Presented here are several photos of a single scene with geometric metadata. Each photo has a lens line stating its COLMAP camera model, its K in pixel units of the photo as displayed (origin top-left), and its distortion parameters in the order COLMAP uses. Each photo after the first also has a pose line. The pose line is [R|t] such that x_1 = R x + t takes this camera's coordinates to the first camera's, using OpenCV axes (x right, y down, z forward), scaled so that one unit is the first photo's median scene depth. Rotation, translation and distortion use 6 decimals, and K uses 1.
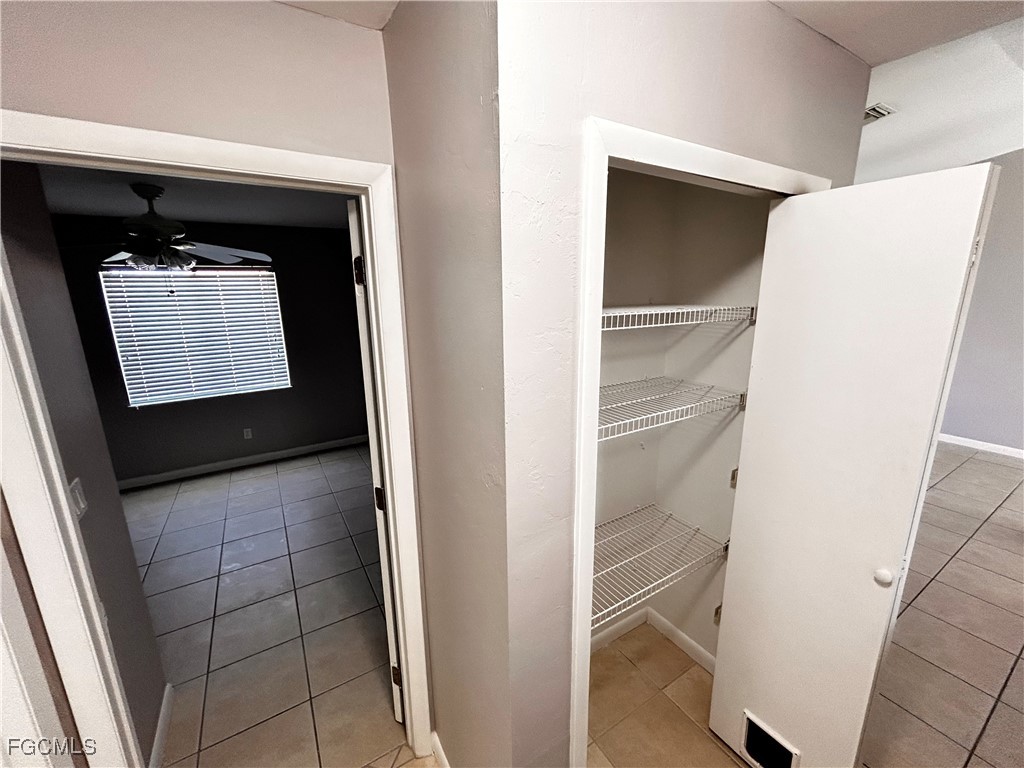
lens RADIAL K [[418.7, 0, 511.2], [0, 418.7, 388.6], [0, 0, 1]] dist [0.000465, 0.000207]
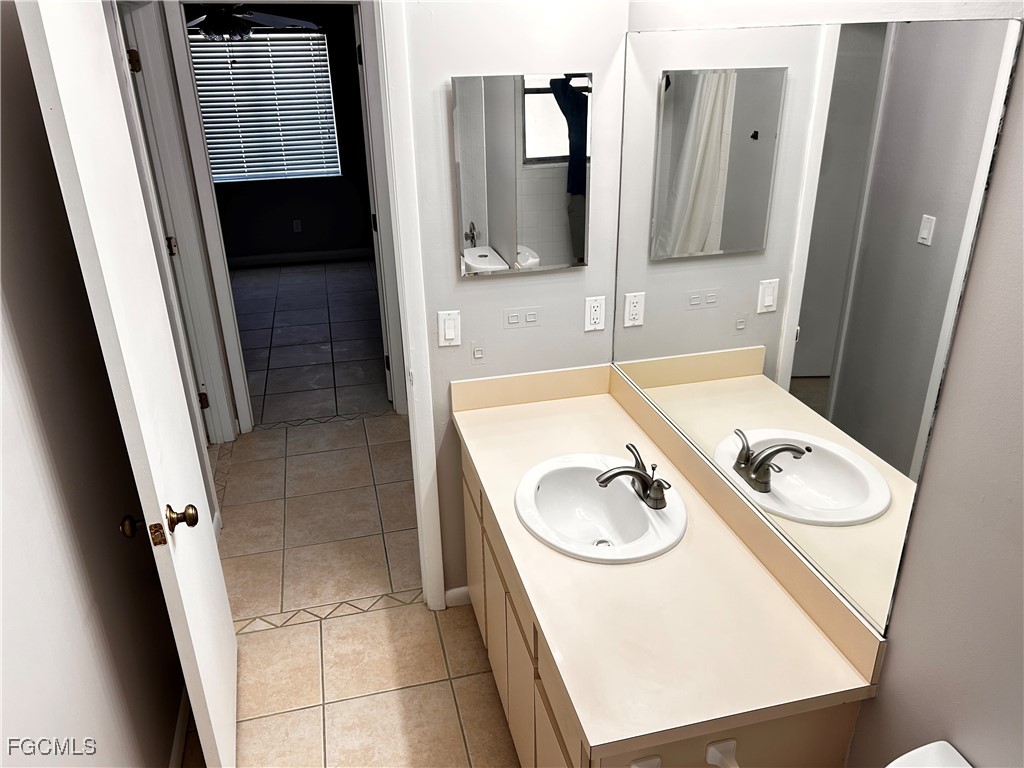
lens RADIAL K [[769.9, 0, 514.5], [0, 769.9, 381.4], [0, 0, 1]] dist [0.063077, -0.077273]
pose [[0.954448, 0.116049, -0.274886, 0.329119], [-0.065267, 0.980156, 0.187175, 0.097147], [0.291153, -0.160708, 0.943082, -0.511629]]
